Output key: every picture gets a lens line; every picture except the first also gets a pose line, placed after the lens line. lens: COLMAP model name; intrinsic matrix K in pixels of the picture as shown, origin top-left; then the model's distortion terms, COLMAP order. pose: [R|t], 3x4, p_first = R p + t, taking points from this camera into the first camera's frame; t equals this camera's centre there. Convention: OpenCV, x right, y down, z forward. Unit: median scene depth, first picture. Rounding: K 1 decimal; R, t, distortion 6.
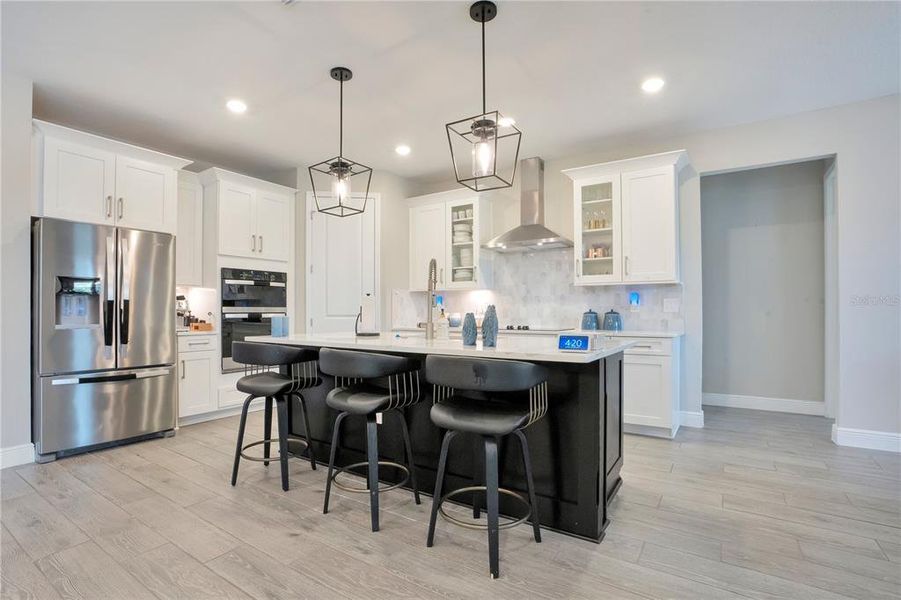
lens RADIAL K [[433.1, 0, 445.7], [0, 433.1, 311.5], [0, 0, 1]] dist [-0.074470, 0.000066]
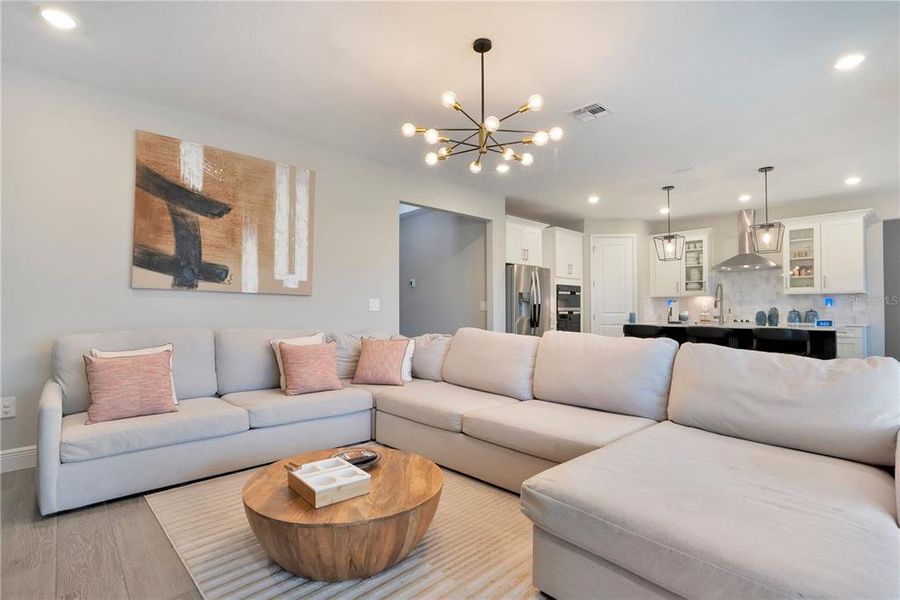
lens RADIAL K [[430.4, 0, 462.0], [0, 430.4, 307.5], [0, 0, 1]] dist [-0.018705, 0.000521]
pose [[0.978581, 0.001641, -0.205856, -0.529484], [-0.002683, 0.999985, -0.004785, -0.000715], [0.205845, 0.005235, 0.978571, -0.758398]]
